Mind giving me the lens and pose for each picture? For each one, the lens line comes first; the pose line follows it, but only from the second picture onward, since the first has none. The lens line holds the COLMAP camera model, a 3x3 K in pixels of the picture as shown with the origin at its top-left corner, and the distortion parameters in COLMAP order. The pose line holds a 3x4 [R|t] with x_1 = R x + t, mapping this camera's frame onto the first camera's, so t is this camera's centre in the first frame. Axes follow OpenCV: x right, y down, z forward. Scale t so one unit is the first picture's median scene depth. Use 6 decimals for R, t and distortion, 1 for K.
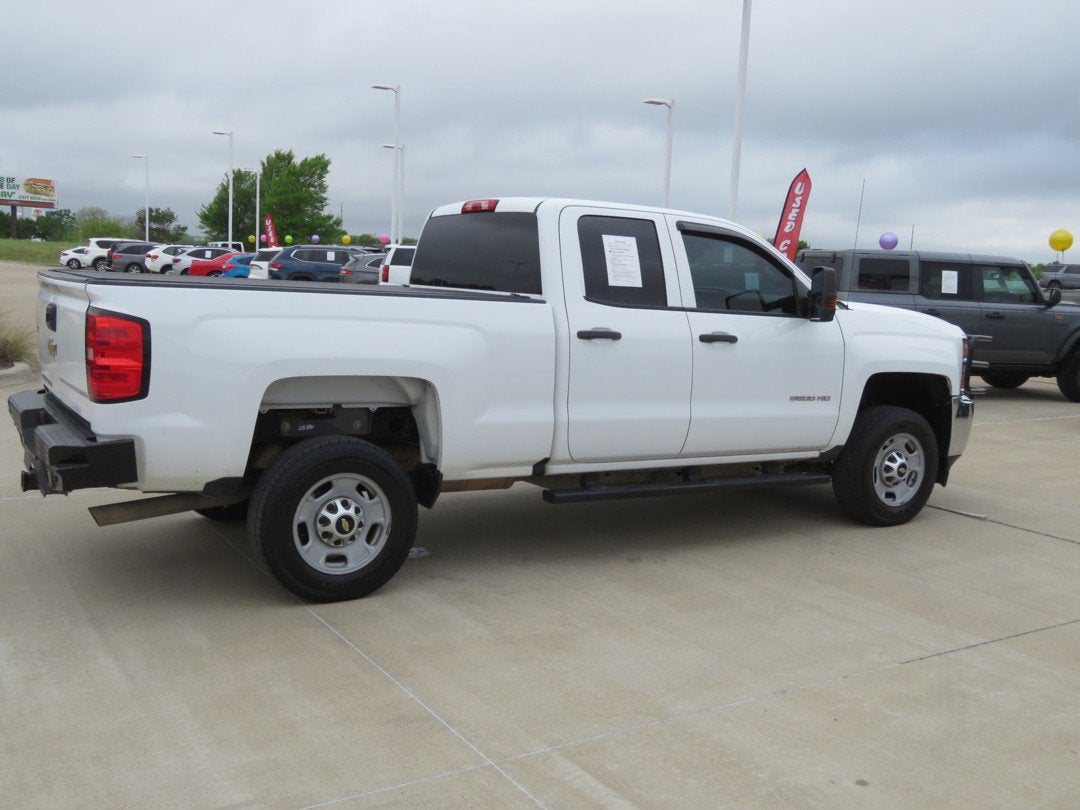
lens RADIAL K [[1017.7, 0, 544.2], [0, 1017.7, 401.3], [0, 0, 1]] dist [0.005024, 0.000000]
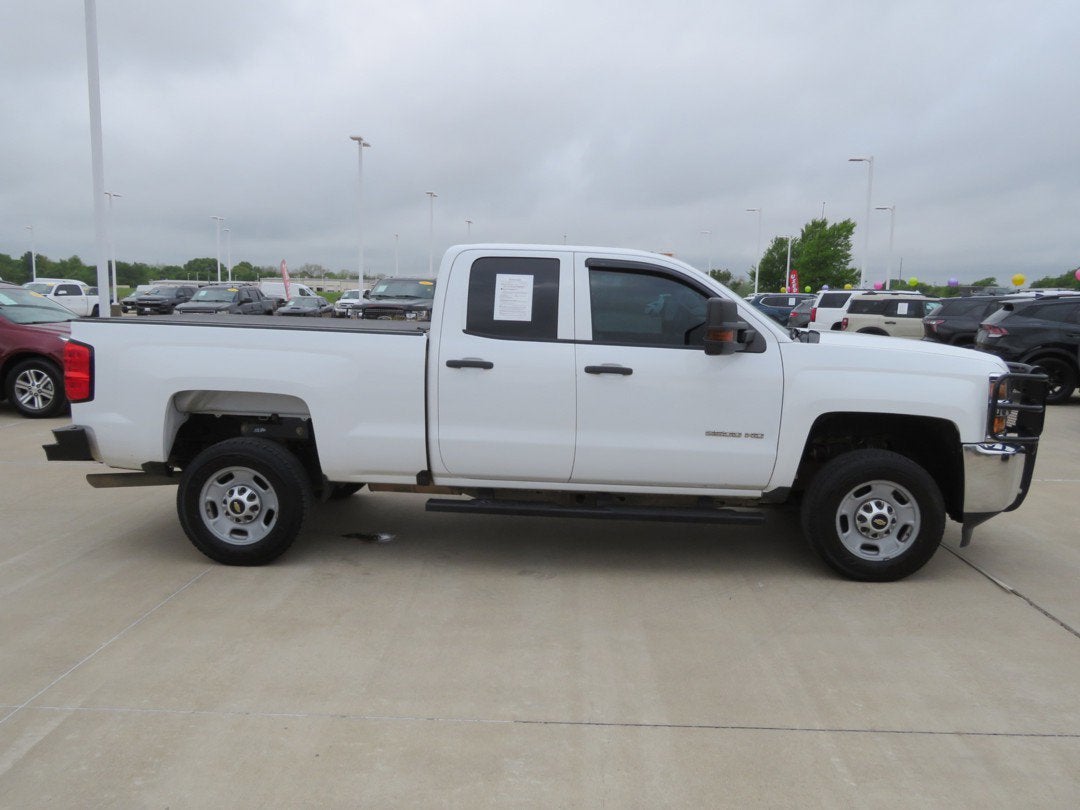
lens RADIAL K [[791.6, 0, 560.1], [0, 791.6, 405.9], [0, 0, 1]] dist [0.019869, -0.018913]
pose [[0.841832, 0.044171, -0.537929, 0.558949], [-0.051415, 0.998676, 0.001543, -0.023859], [0.537285, 0.026358, 0.842989, 0.297689]]
